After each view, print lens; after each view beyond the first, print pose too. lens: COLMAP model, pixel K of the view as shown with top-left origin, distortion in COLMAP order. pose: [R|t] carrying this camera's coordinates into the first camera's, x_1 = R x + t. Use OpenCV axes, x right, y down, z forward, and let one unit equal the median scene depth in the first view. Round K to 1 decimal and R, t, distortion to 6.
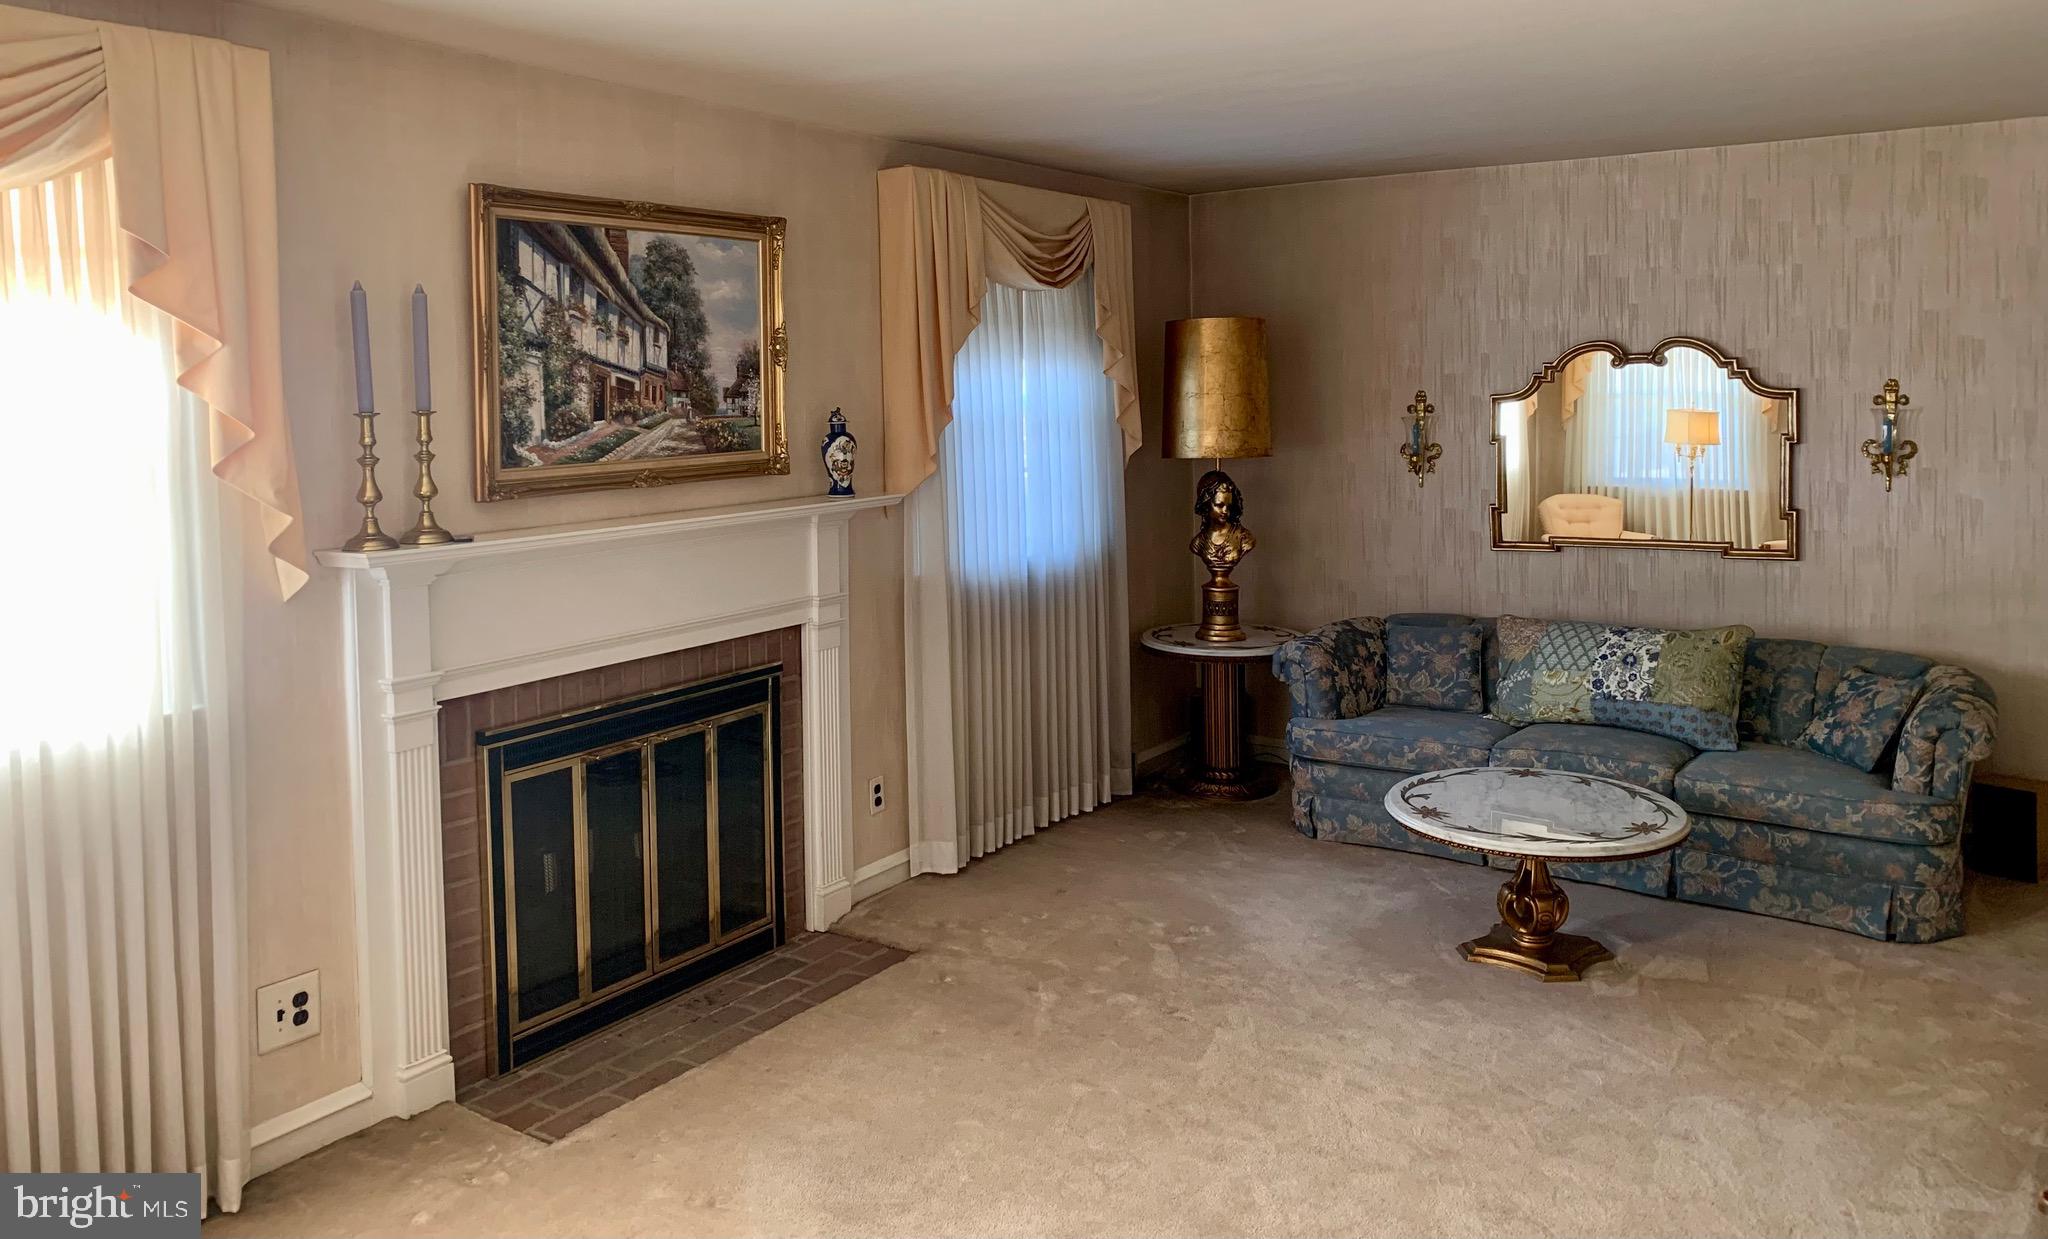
lens RADIAL K [[1539.9, 0, 1022.1], [0, 1539.9, 607.5], [0, 0, 1]] dist [0.039120, -0.003638]
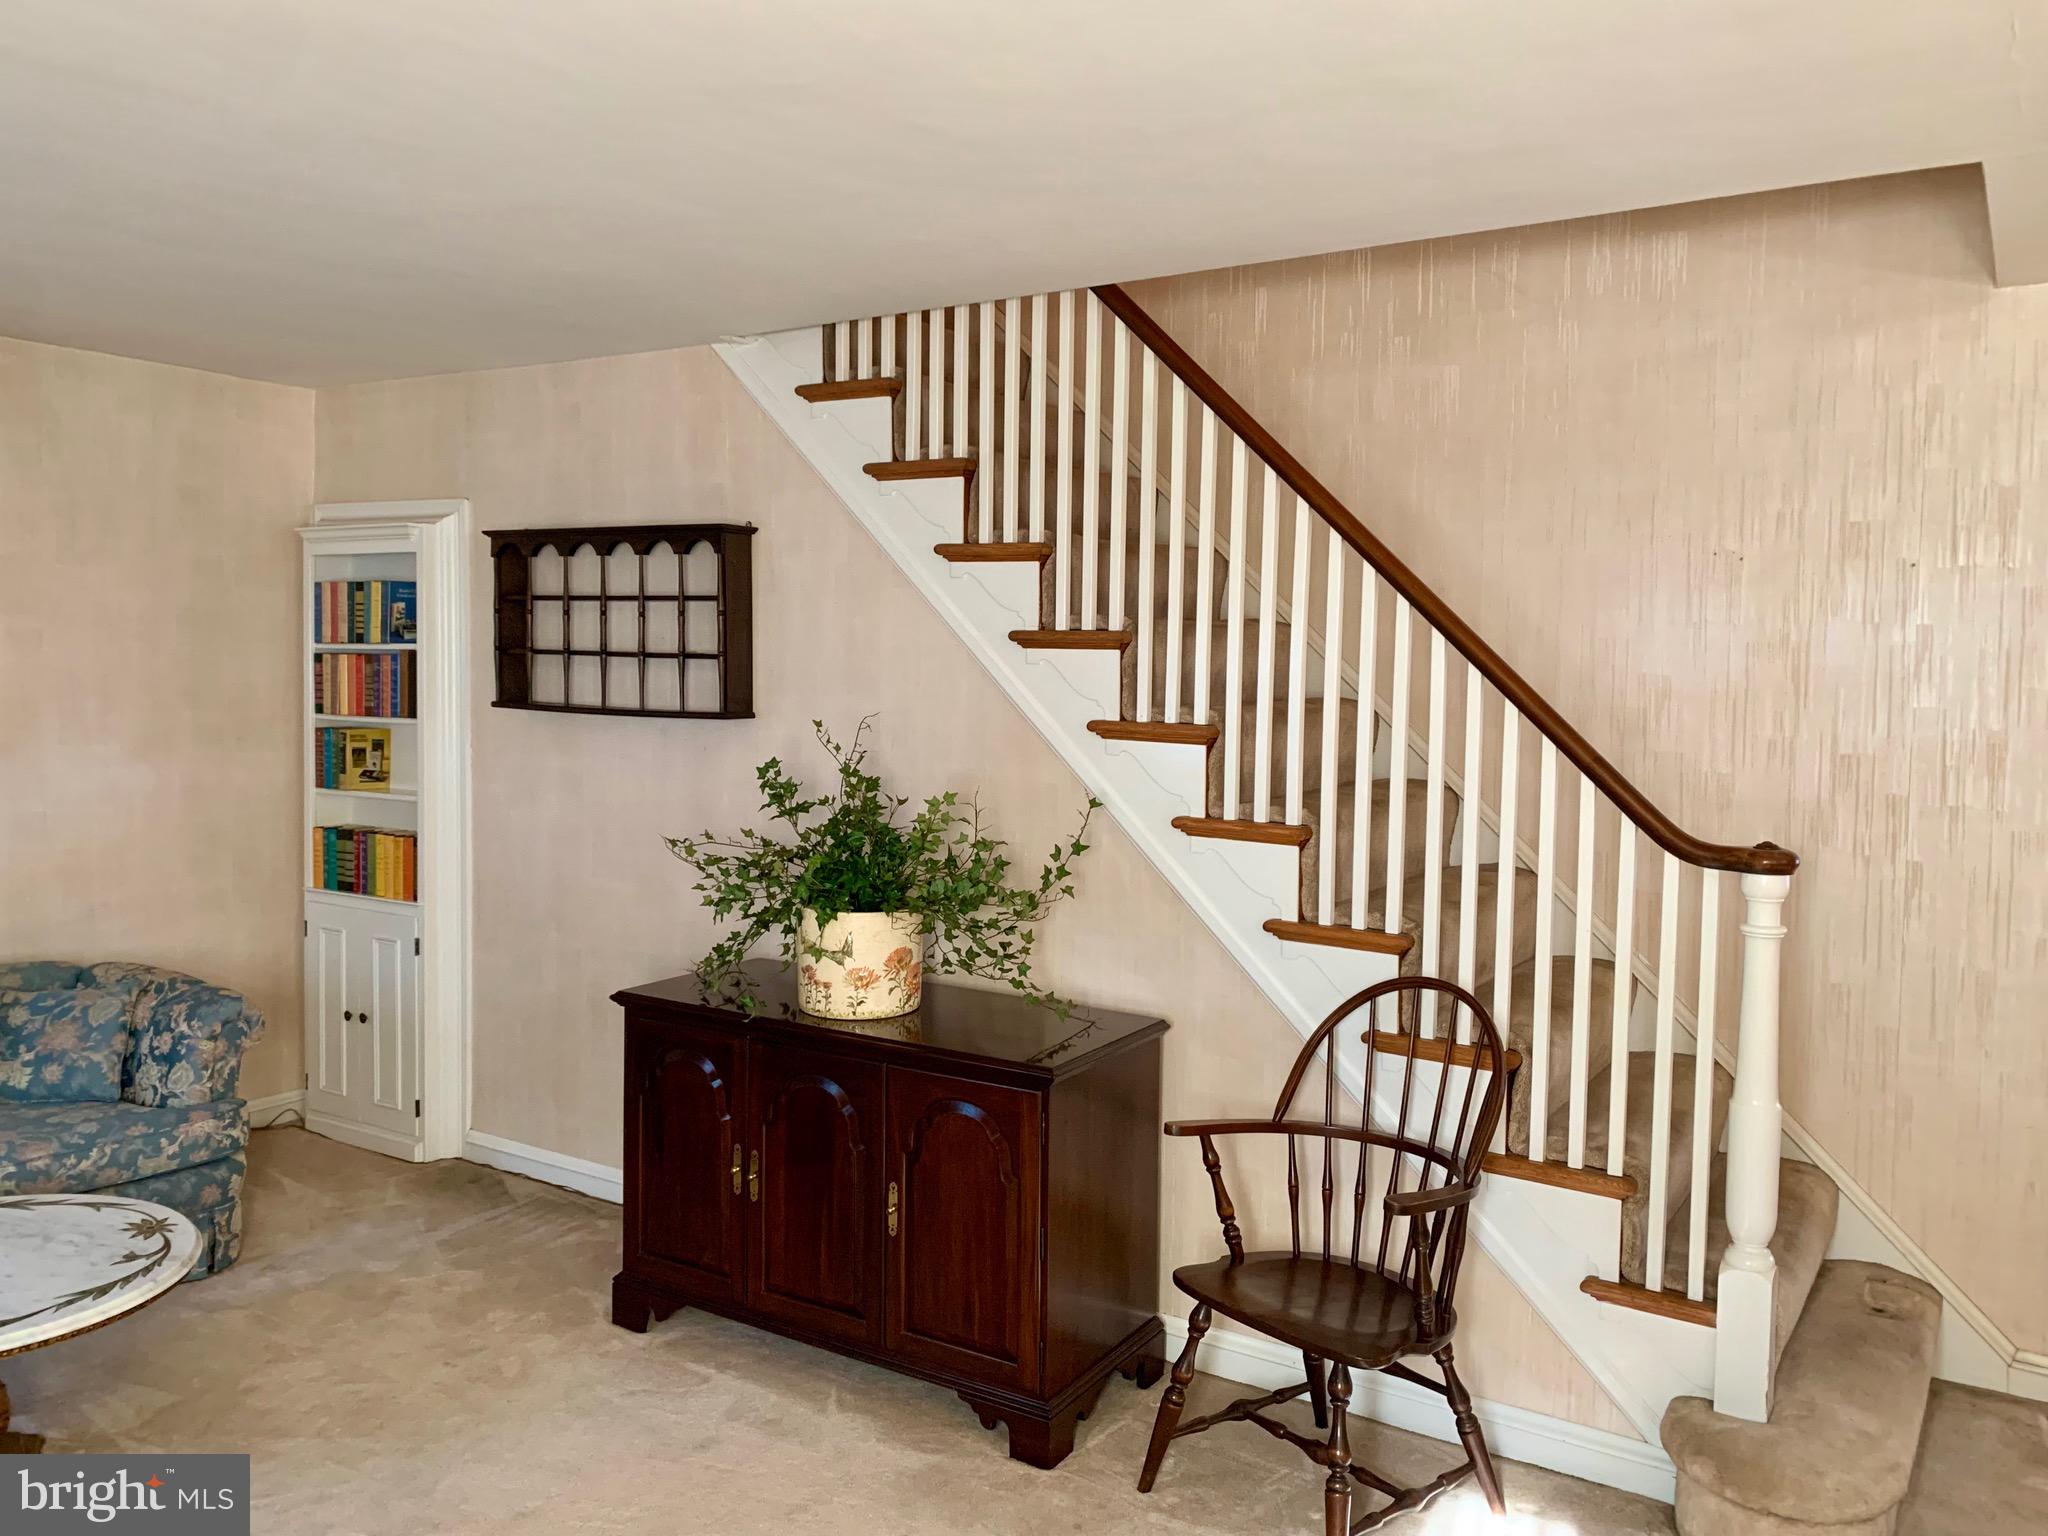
lens RADIAL K [[1595.7, 0, 1017.9], [0, 1595.7, 768.5], [0, 0, 1]] dist [0.006446, -0.002783]
pose [[0.000772, -0.055021, 0.998485, -0.447772], [0.130087, 0.990006, 0.054454, -0.080315], [-0.991502, 0.129848, 0.007922, 0.694617]]
